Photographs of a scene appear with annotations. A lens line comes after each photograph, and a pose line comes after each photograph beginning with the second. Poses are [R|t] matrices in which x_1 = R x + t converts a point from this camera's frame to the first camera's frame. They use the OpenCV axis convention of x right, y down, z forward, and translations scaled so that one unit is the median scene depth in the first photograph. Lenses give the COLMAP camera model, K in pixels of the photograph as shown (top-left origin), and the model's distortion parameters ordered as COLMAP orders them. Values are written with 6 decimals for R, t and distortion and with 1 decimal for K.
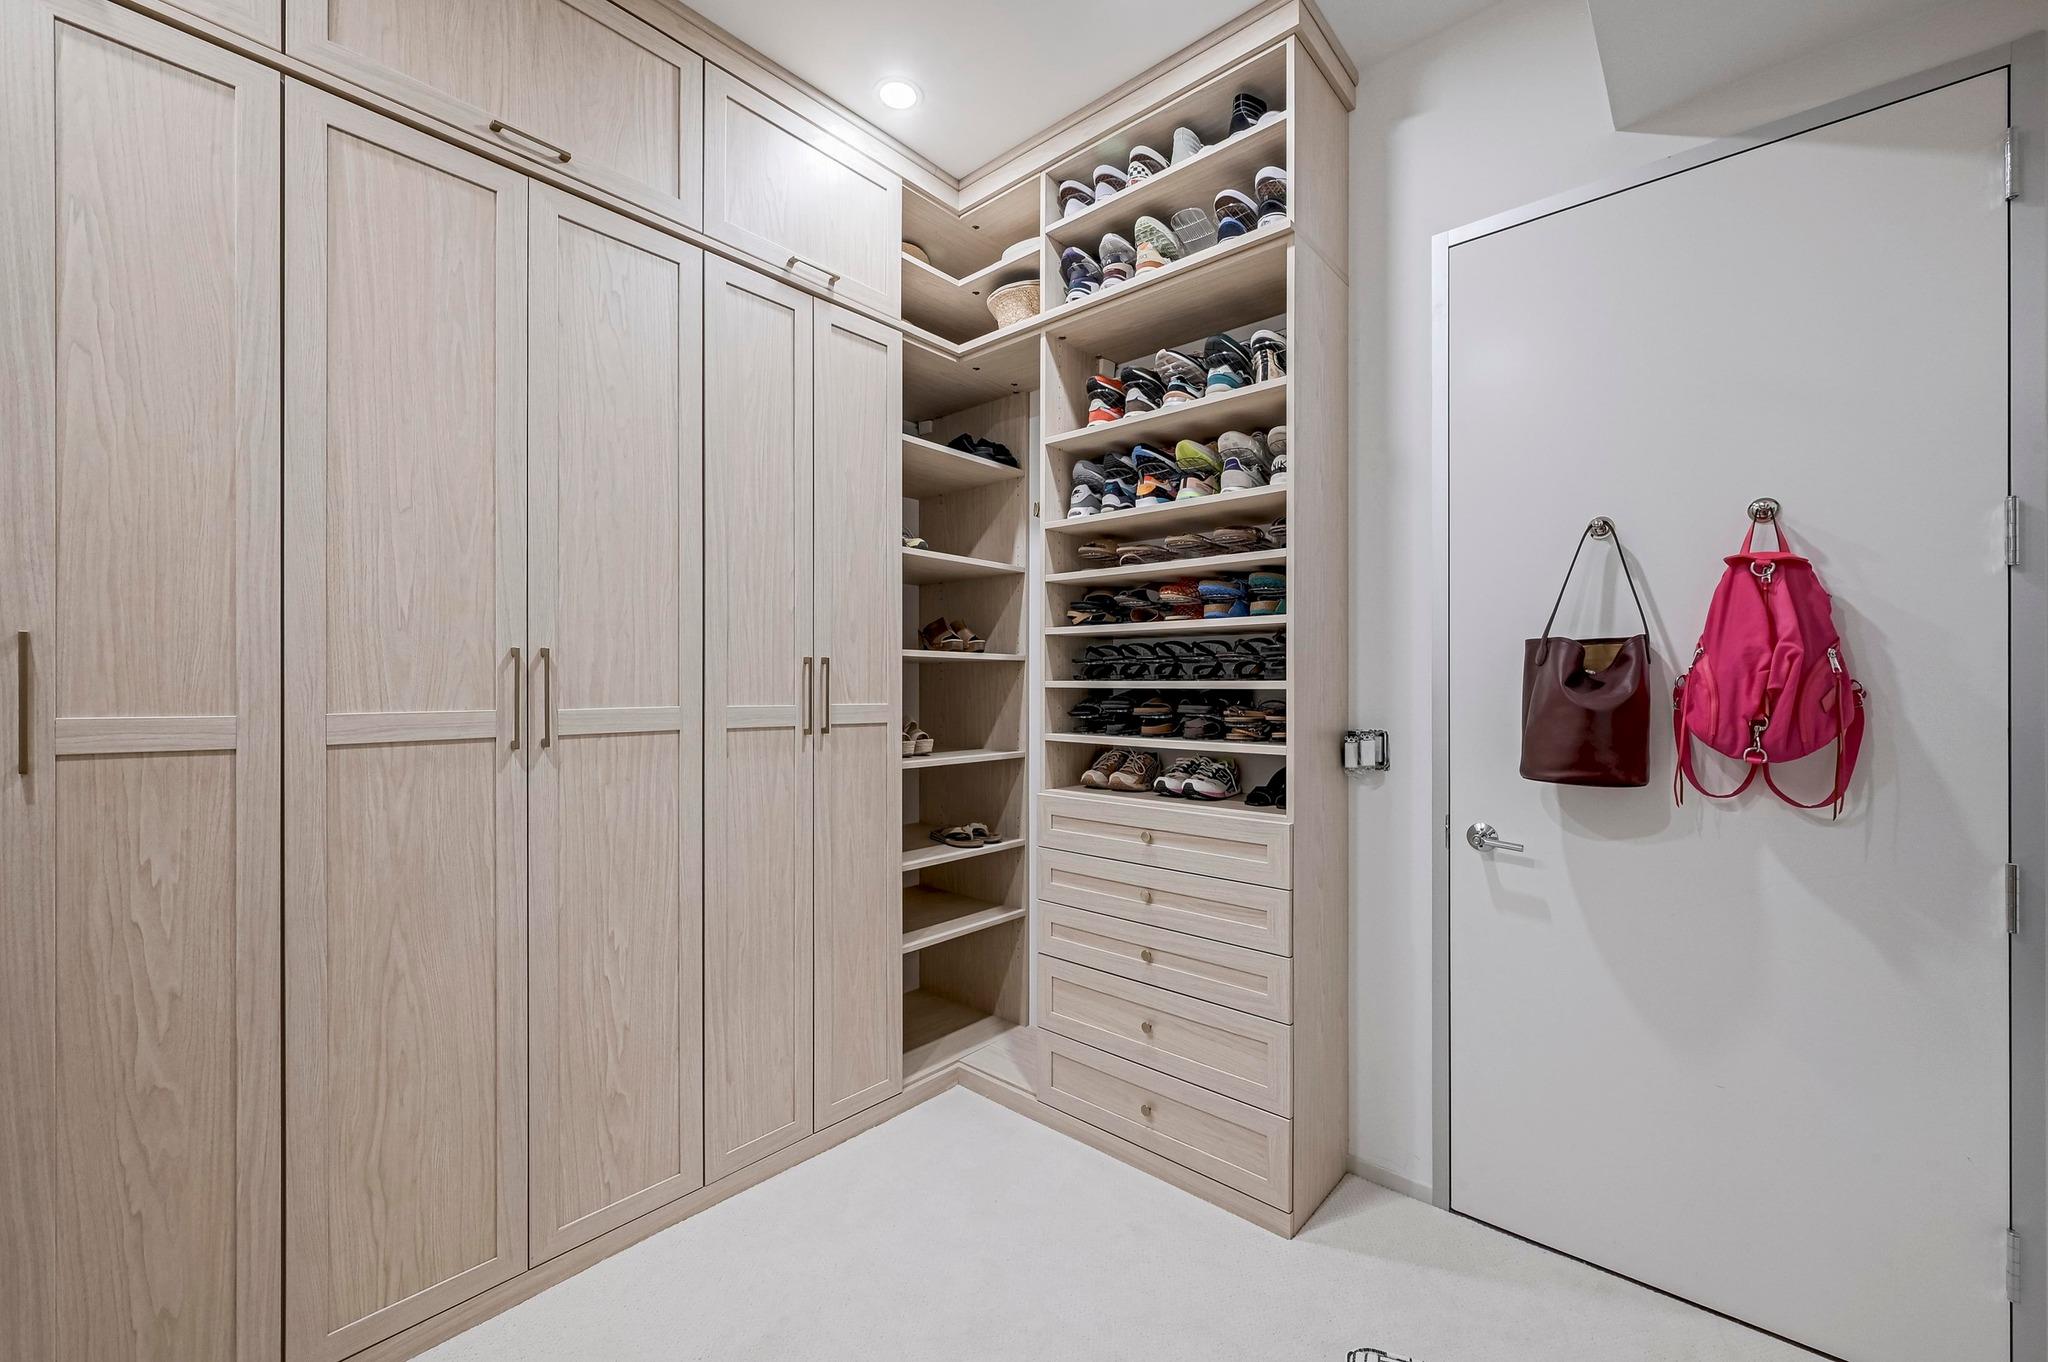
lens RADIAL K [[813.0, 0, 1018.2], [0, 813.0, 683.9], [0, 0, 1]] dist [0.000309, 0.000432]
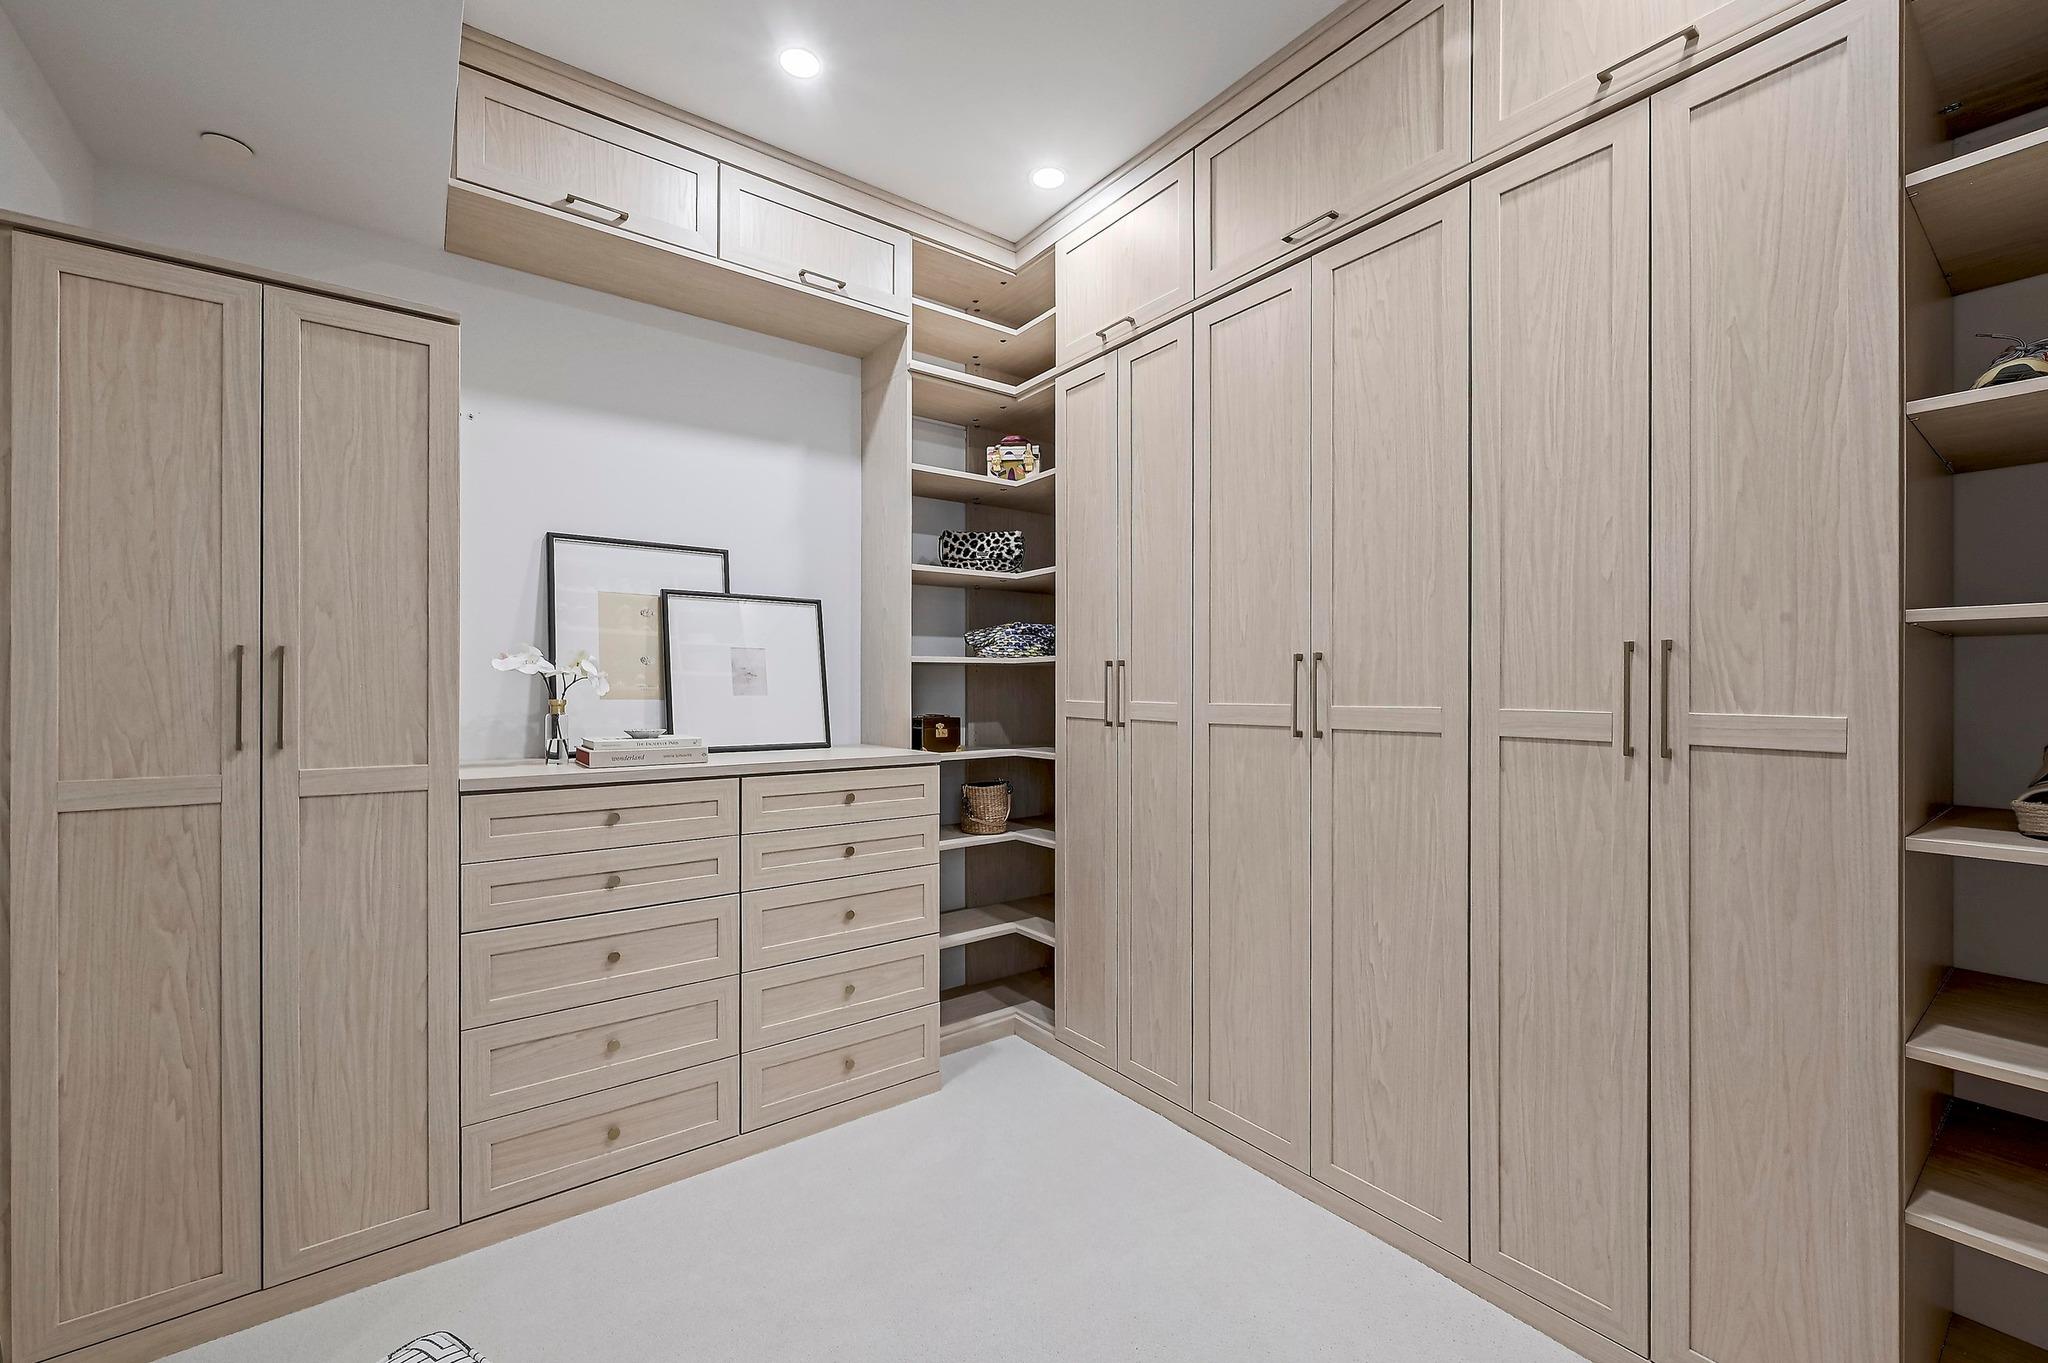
lens RADIAL K [[827.1, 0, 1027.9], [0, 827.1, 686.7], [0, 0, 1]] dist [-0.002191, -0.000001]
pose [[-0.196708, -0.001224, -0.980461, 0.590658], [0.001692, 0.999997, -0.001588, 0.005460], [0.980461, -0.001972, -0.196705, 0.740915]]
